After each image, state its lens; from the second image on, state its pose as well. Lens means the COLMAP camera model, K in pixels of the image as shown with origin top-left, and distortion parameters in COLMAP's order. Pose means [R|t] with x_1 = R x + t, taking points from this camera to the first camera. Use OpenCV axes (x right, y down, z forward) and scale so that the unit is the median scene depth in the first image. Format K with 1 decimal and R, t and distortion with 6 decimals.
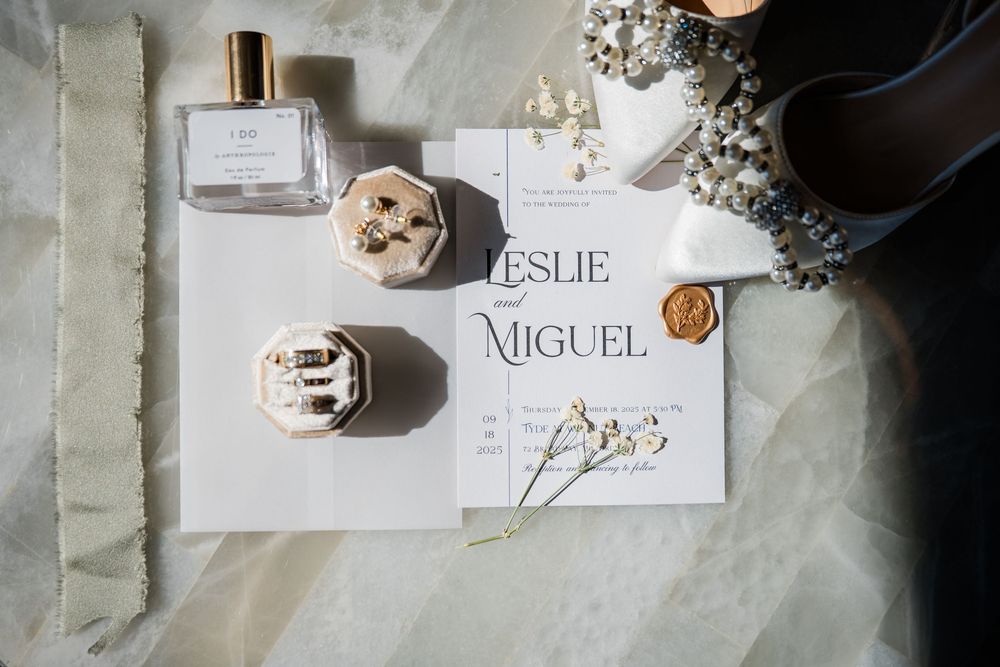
lens RADIAL K [[901.2, 0, 500.0], [0, 901.2, 333.5], [0, 0, 1]] dist [-0.099084, -0.000538]
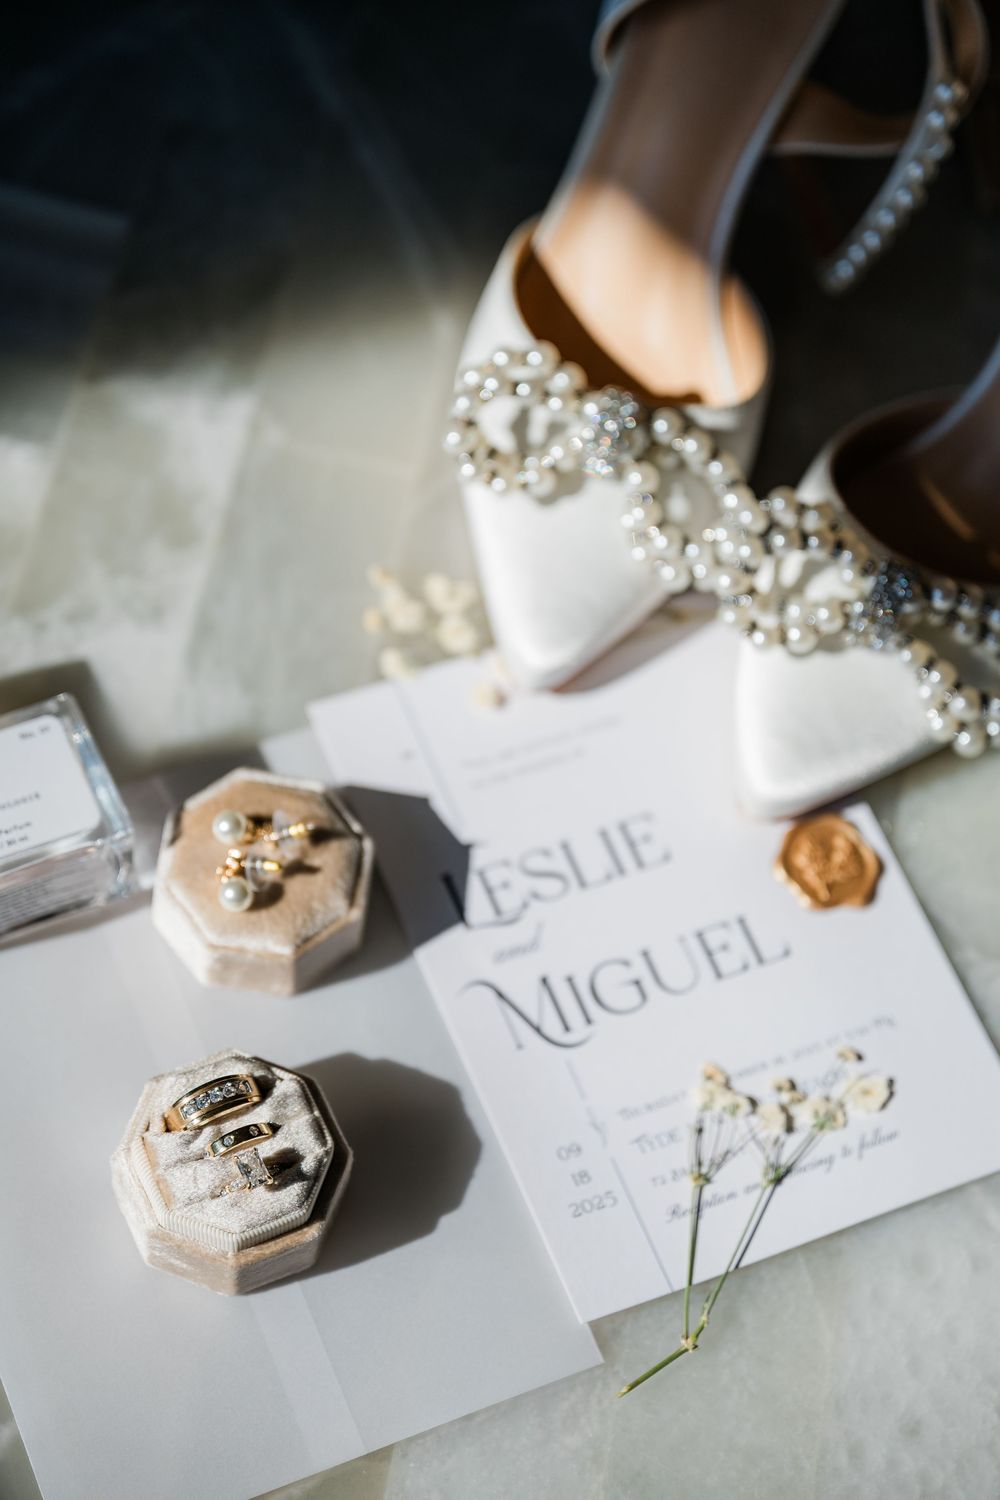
lens RADIAL K [[2866.9, 0, 500.0], [0, 2866.9, 750.0], [0, 0, 1]] dist [-0.012984, 0.028542]
pose [[0.923481, -0.304198, 0.233765, -0.362065], [0.376030, 0.838503, -0.394354, 0.534202], [-0.076051, 0.452081, 0.888729, -0.563296]]
